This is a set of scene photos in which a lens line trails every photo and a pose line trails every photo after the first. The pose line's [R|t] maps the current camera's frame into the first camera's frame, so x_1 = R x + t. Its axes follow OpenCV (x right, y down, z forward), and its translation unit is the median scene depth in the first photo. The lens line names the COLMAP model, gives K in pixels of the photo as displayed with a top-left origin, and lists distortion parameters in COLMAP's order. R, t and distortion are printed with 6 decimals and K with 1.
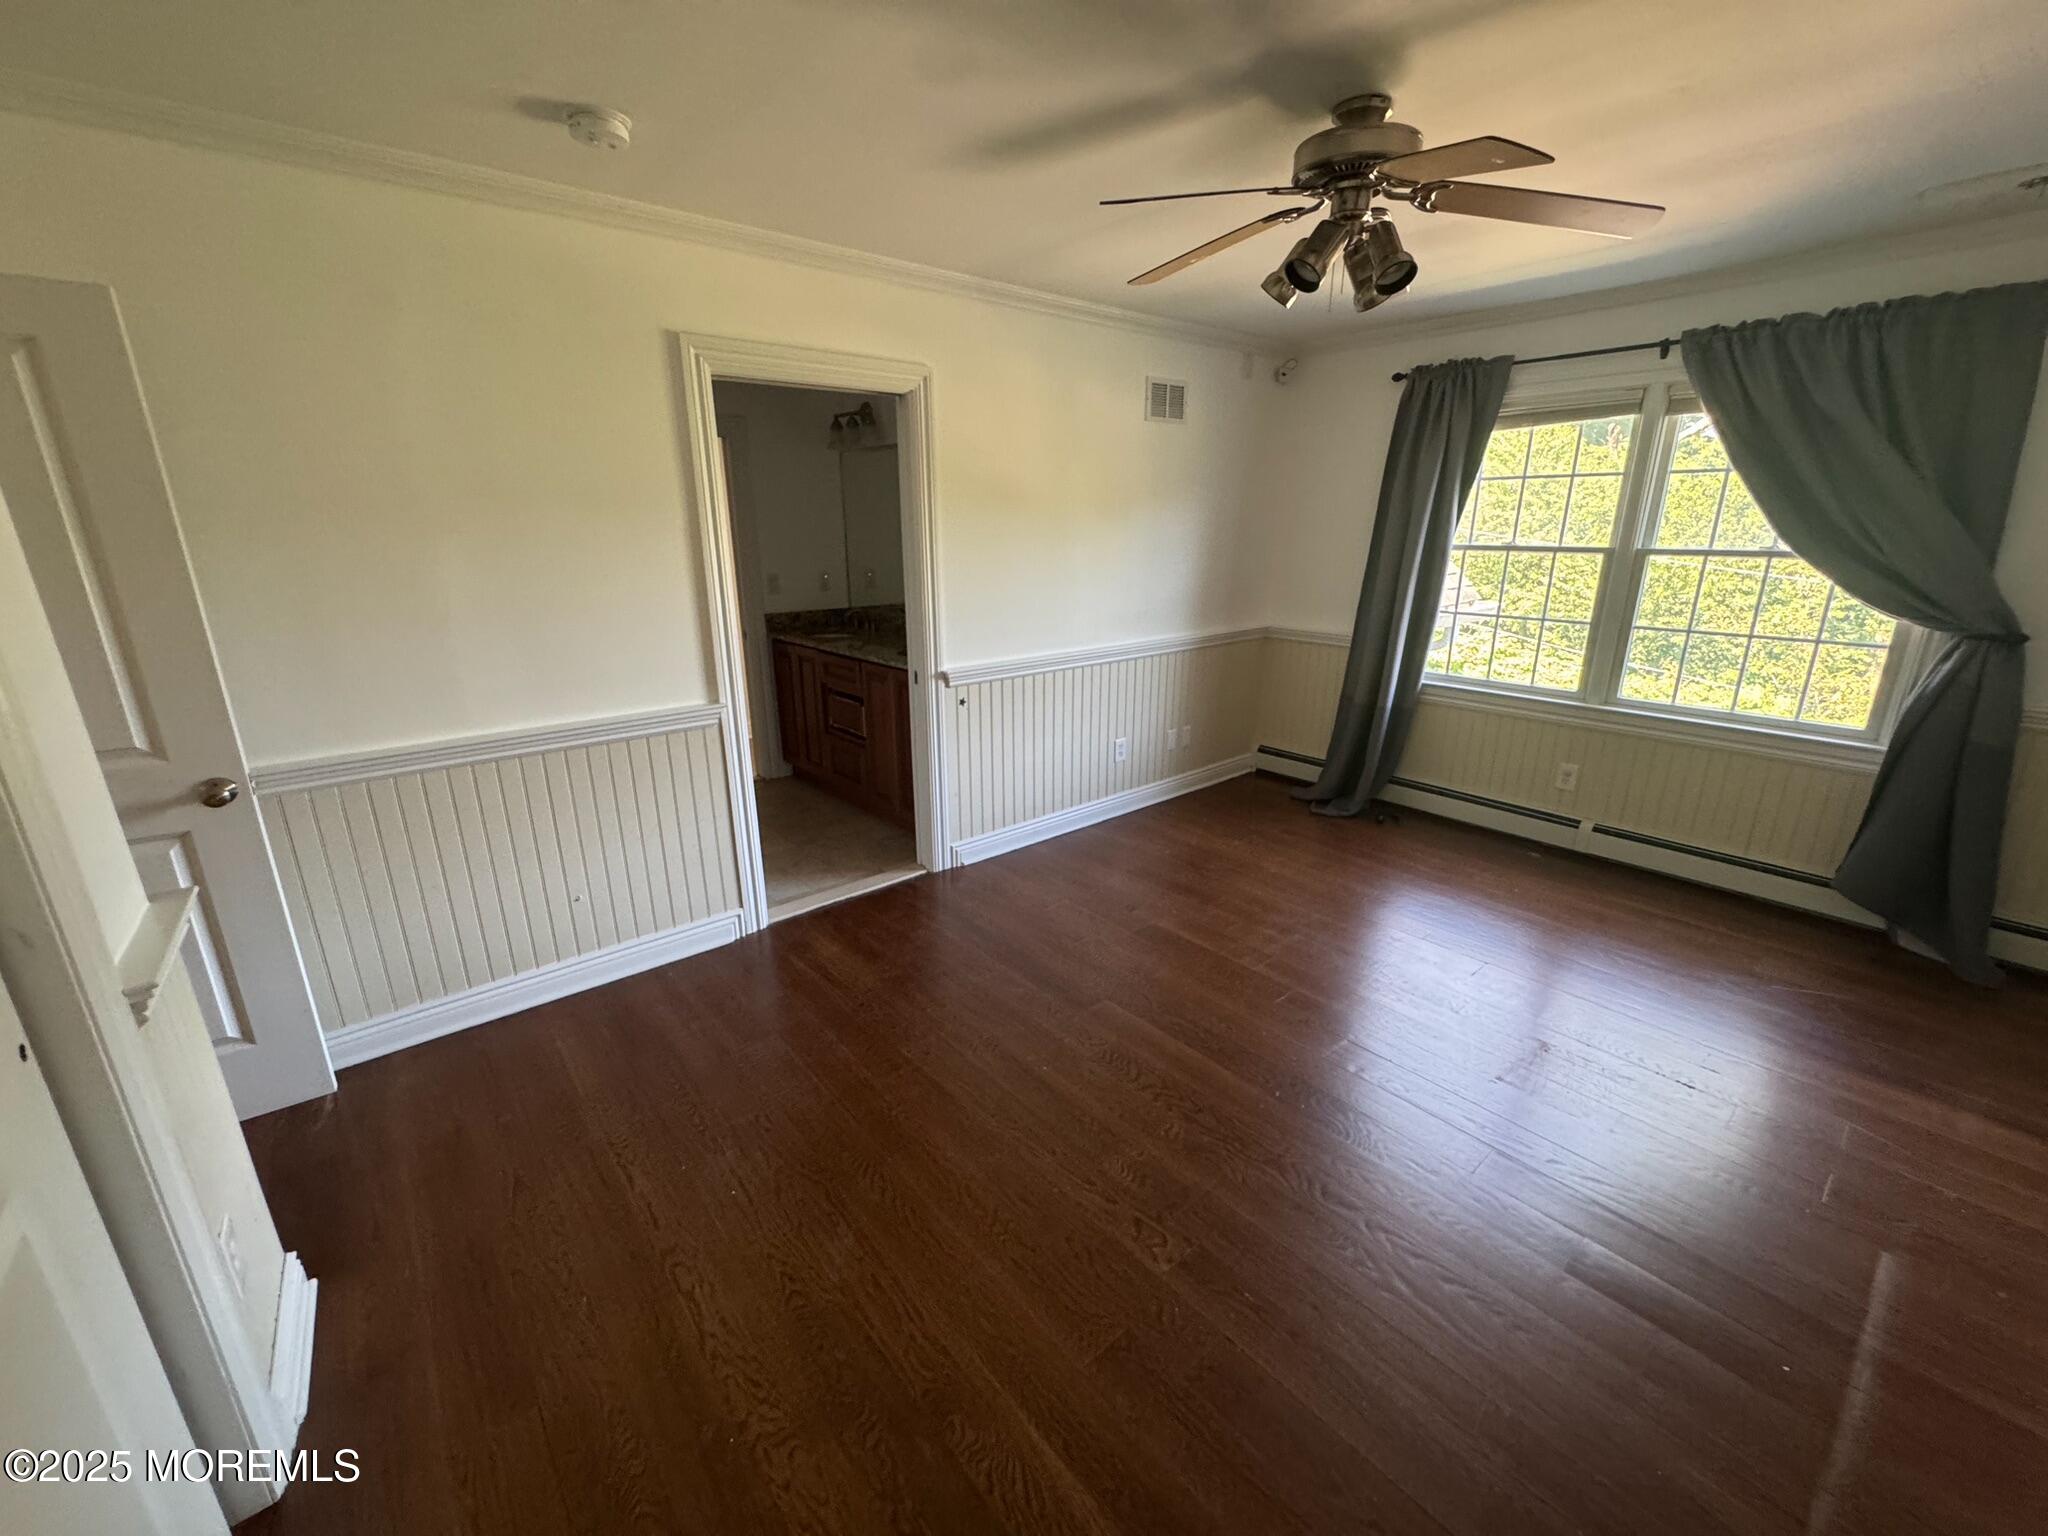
lens RADIAL K [[819.0, 0, 1037.7], [0, 819.0, 776.7], [0, 0, 1]] dist [-0.003873, 0.000871]
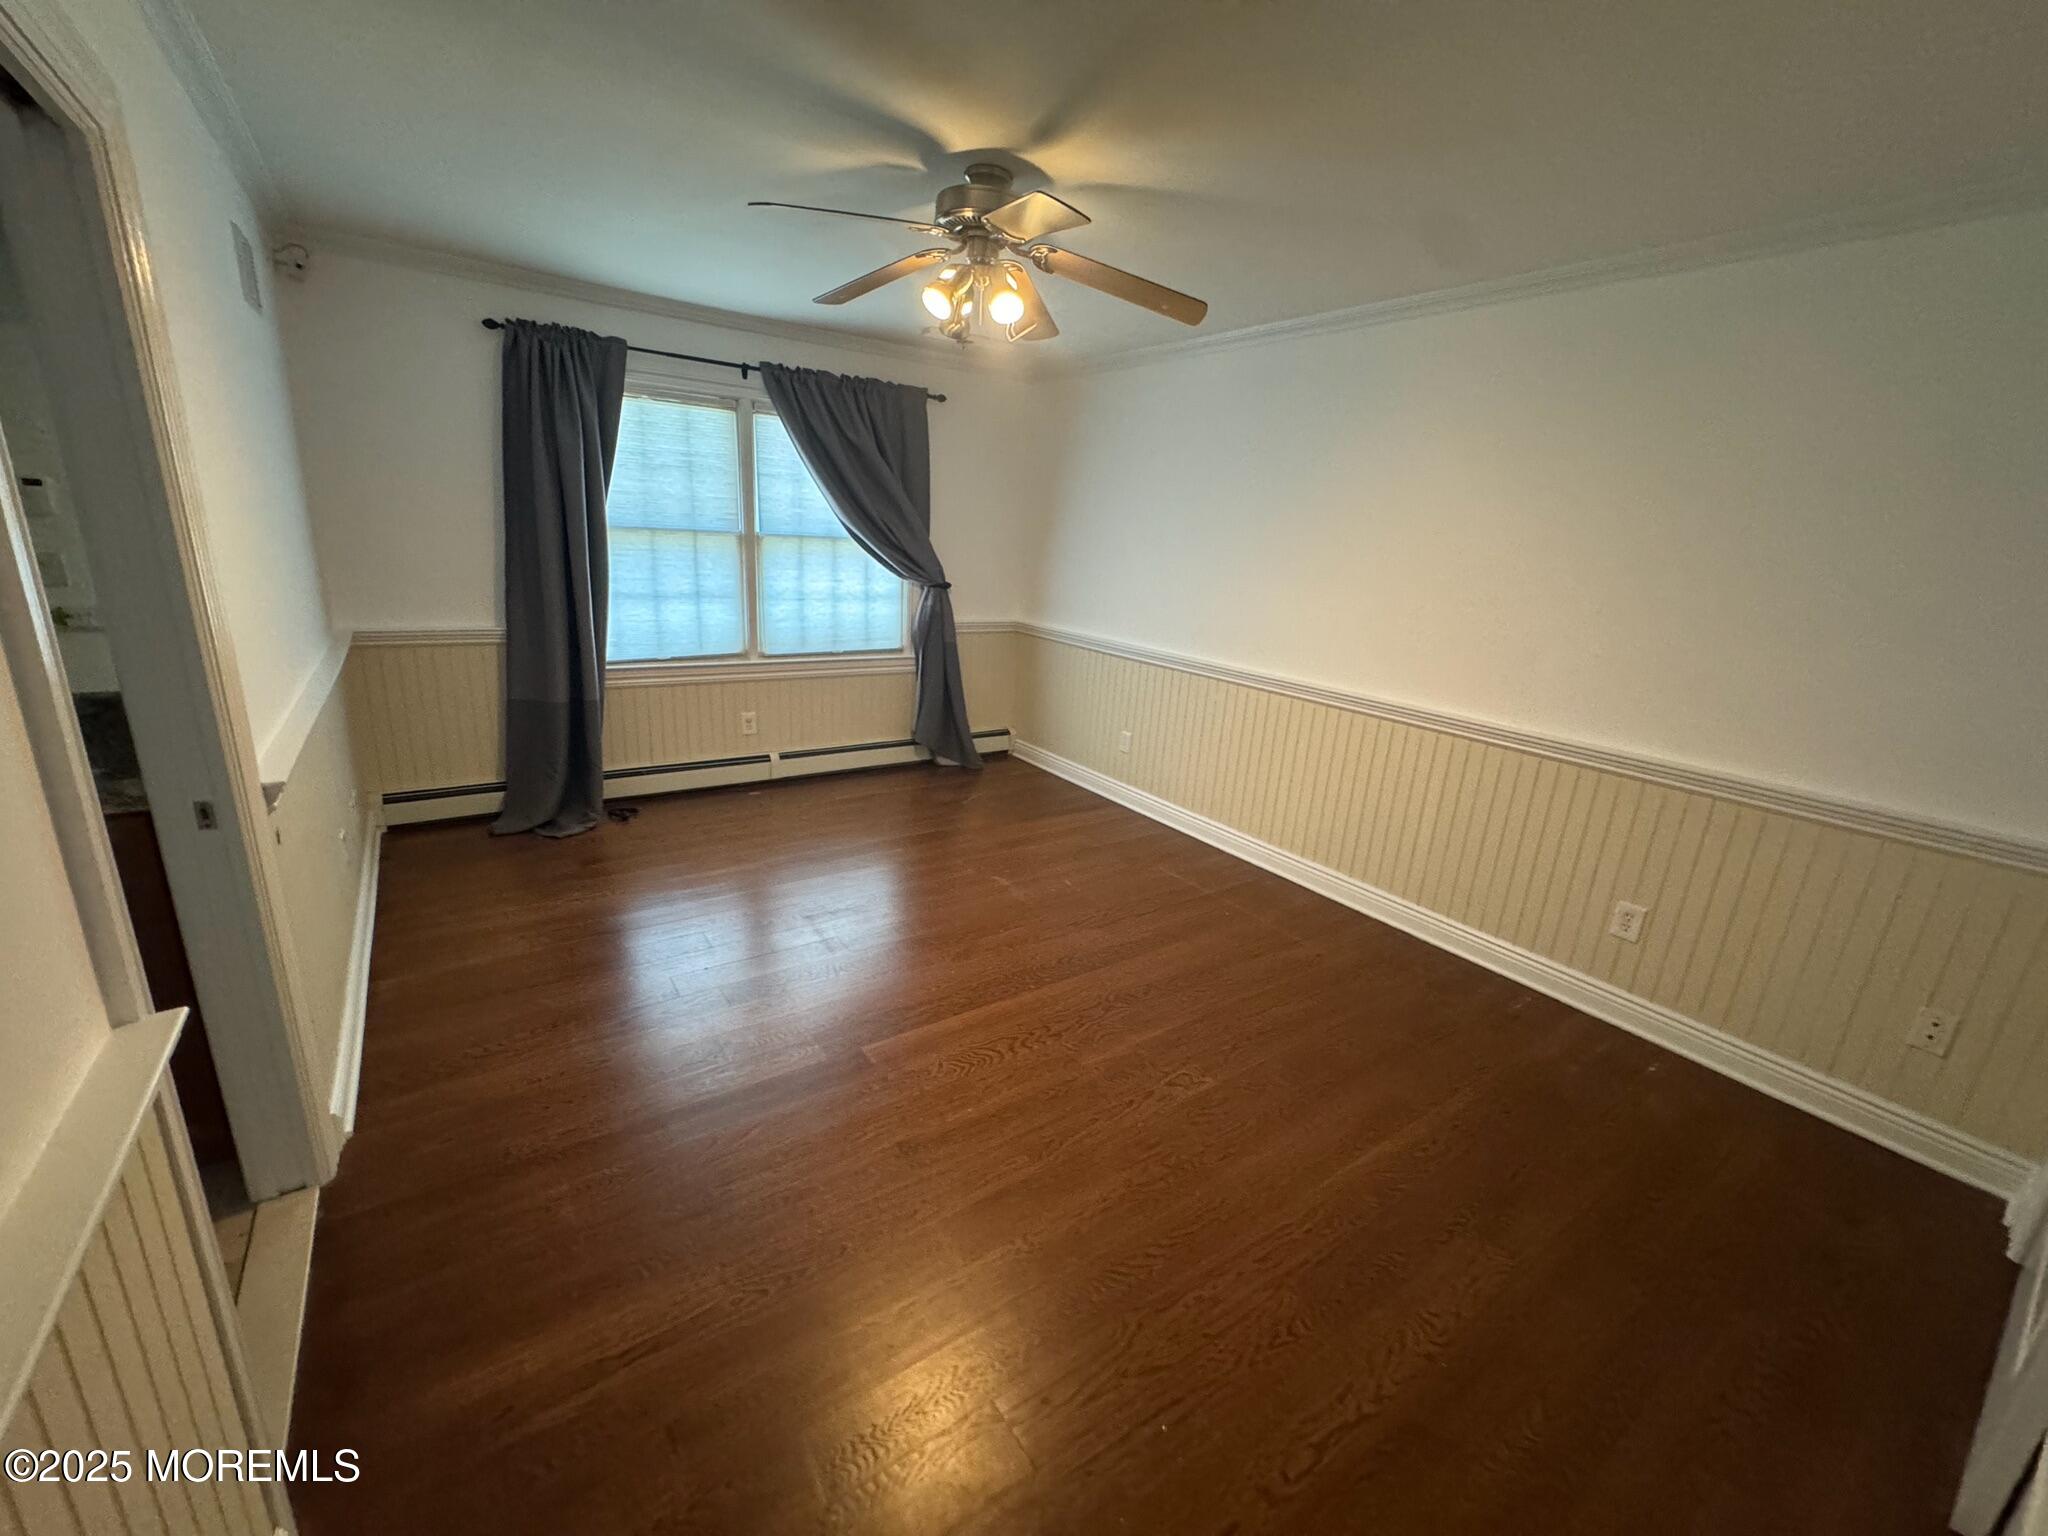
lens RADIAL K [[819.0, 0, 1035.0], [0, 819.0, 755.5], [0, 0, 1]] dist [-0.003873, 0.000871]
pose [[0.090963, -0.270549, 0.958399, -0.480004], [0.226852, 0.942716, 0.244591, -0.156782], [-0.969672, 0.195166, 0.147127, 0.447002]]
